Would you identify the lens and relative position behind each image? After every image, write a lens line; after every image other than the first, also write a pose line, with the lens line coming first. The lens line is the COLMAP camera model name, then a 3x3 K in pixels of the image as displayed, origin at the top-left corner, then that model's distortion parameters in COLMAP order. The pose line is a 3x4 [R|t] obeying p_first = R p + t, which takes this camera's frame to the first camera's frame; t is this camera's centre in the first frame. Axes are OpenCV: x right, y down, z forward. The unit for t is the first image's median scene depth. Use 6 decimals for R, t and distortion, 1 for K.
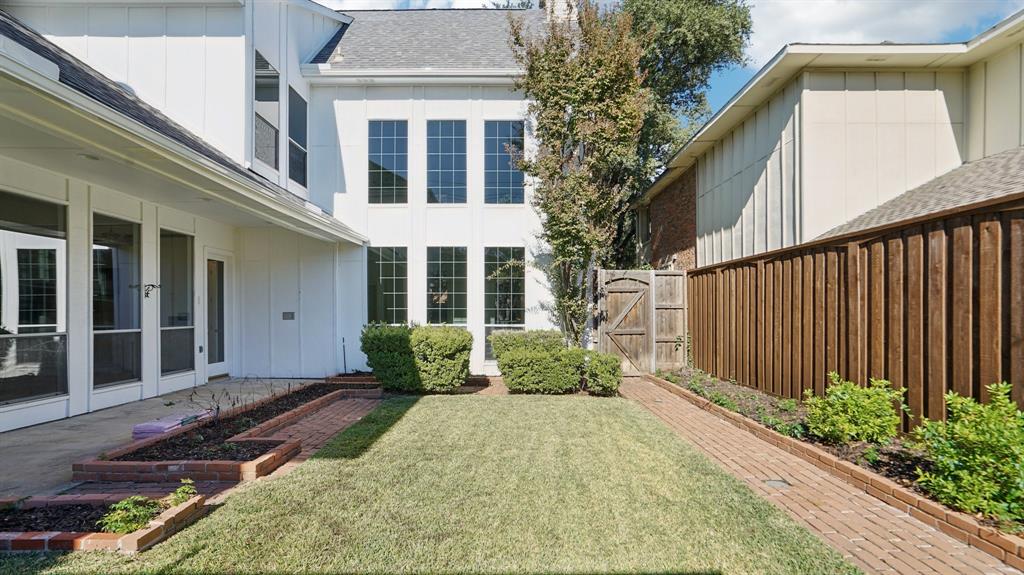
lens RADIAL K [[487.0, 0, 509.4], [0, 487.0, 242.7], [0, 0, 1]] dist [-0.029682, 0.022132]
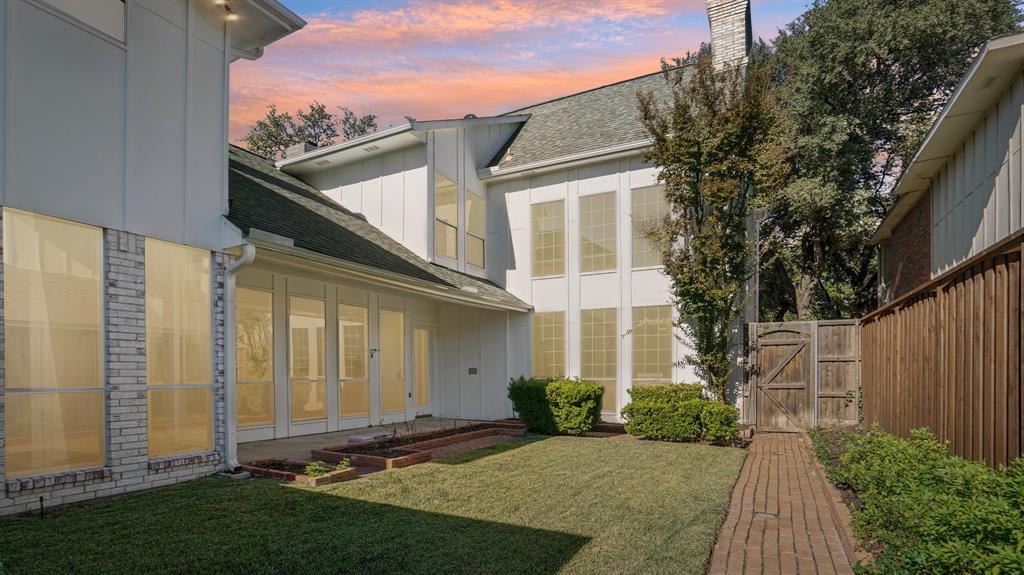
lens RADIAL K [[475.4, 0, 506.9], [0, 475.4, 280.6], [0, 0, 1]] dist [-0.042605, 0.019844]
pose [[0.898327, -0.083914, -0.431239, 0.167908], [0.065678, 0.996209, -0.057036, -0.008655], [0.434391, 0.022914, 0.900433, -0.084685]]
